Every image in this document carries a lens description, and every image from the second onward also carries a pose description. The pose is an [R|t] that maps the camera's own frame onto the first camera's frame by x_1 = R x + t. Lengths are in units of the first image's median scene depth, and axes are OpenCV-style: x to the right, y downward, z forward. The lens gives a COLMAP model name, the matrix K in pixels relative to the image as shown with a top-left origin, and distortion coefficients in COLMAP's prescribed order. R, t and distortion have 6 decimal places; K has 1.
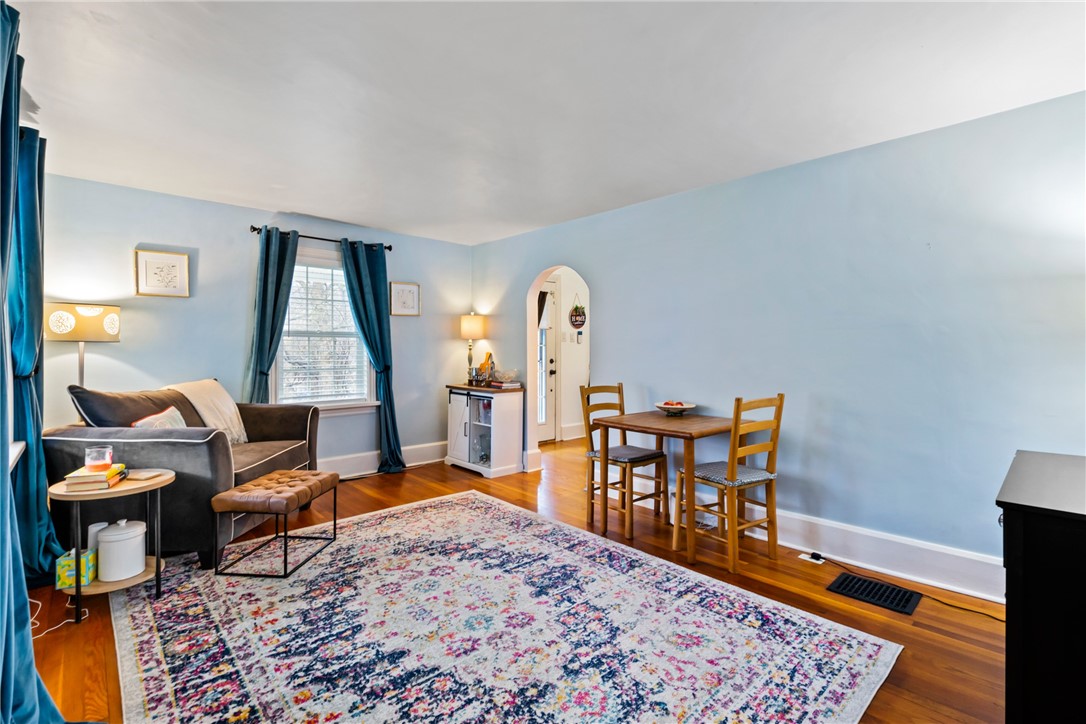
lens RADIAL K [[513.7, 0, 543.0], [0, 513.7, 362.0], [0, 0, 1]] dist [-0.000131, 0.000395]
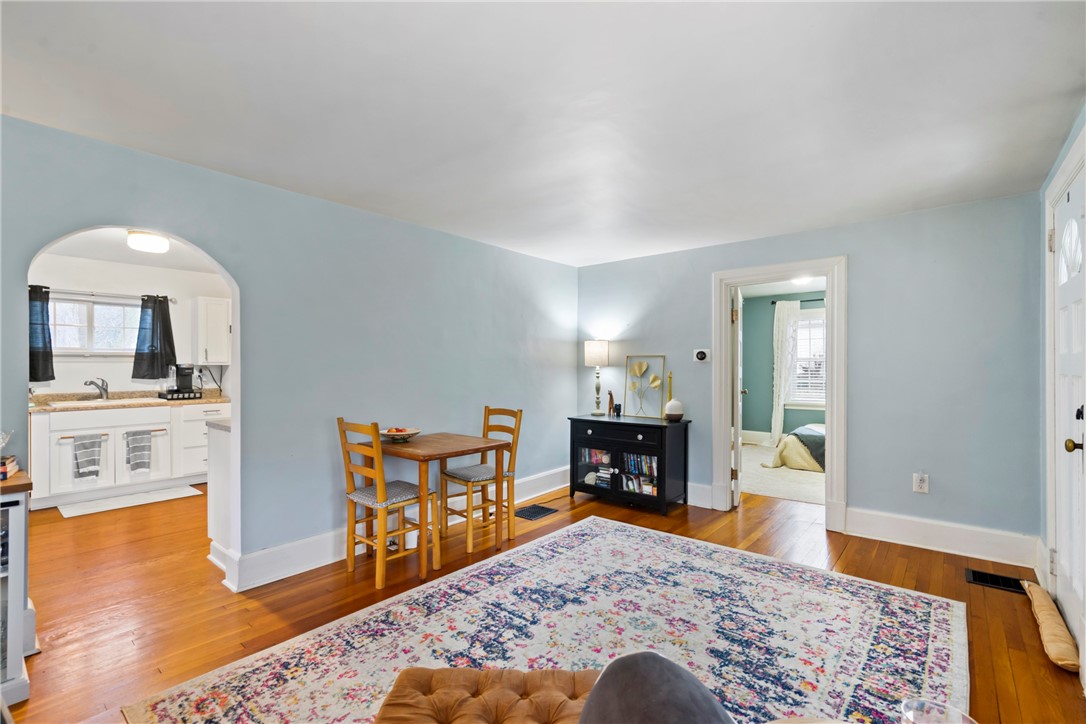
lens RADIAL K [[490.2, 0, 544.2], [0, 490.2, 364.7], [0, 0, 1]] dist [-0.001571, 0.000984]
pose [[-0.150215, 0.007467, 0.988625, -1.146198], [0.023581, 0.999714, -0.003968, -0.053171], [-0.988372, 0.022717, -0.150348, 1.357521]]
